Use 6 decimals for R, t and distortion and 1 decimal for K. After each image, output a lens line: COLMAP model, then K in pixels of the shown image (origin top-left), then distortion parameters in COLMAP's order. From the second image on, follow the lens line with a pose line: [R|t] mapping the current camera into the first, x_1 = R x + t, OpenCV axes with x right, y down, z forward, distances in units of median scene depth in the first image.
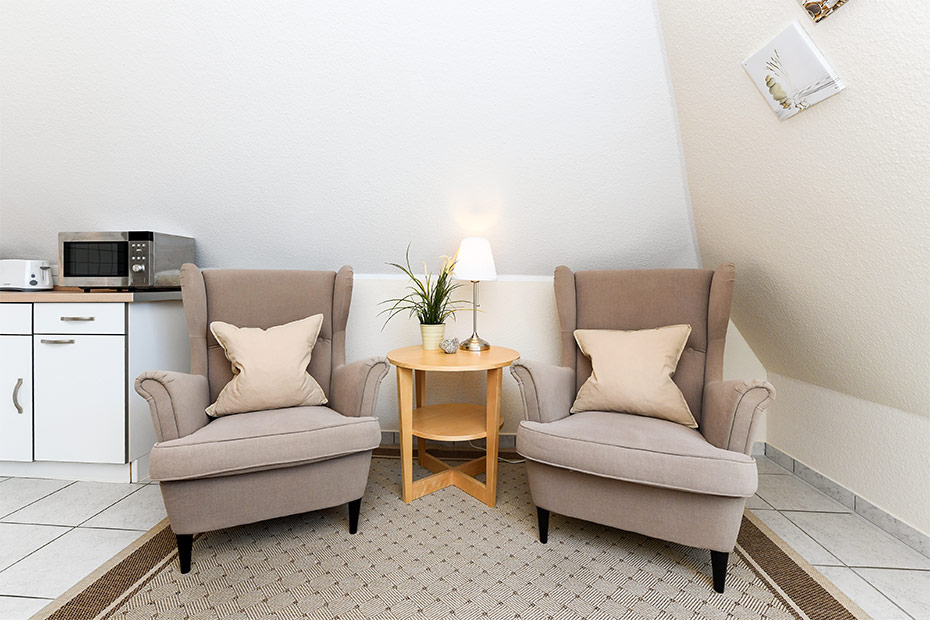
lens RADIAL K [[436.7, 0, 467.4], [0, 436.7, 285.3], [0, 0, 1]] dist [-0.001247, 0.000318]
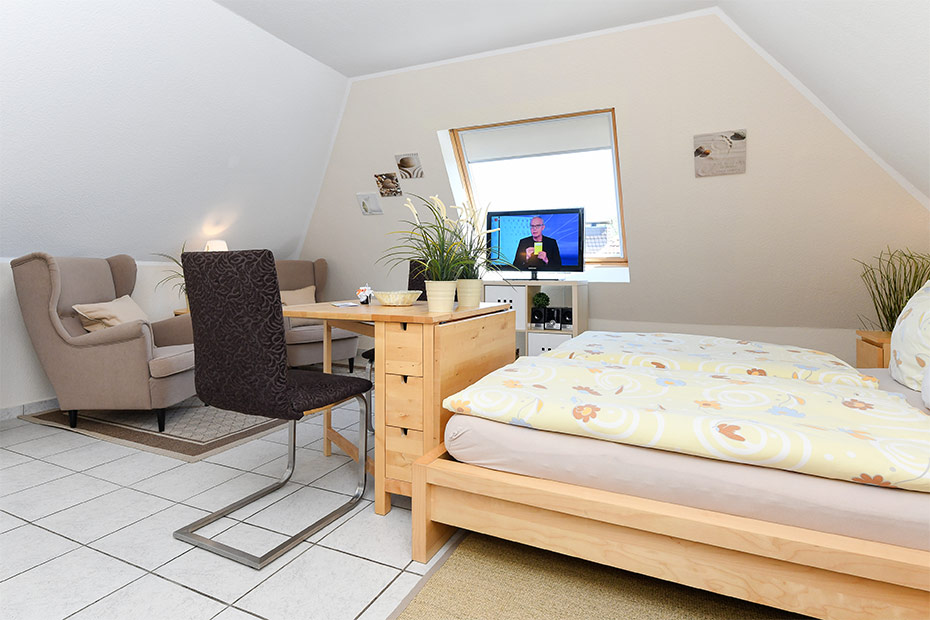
lens RADIAL K [[492.5, 0, 464.8], [0, 492.5, 309.8], [0, 0, 1]] dist [-0.000112, -0.000132]
pose [[0.372581, -0.073508, 0.925084, -2.026023], [0.005142, 0.997006, 0.077152, 0.029047], [-0.927985, -0.023988, 0.371844, -0.871568]]
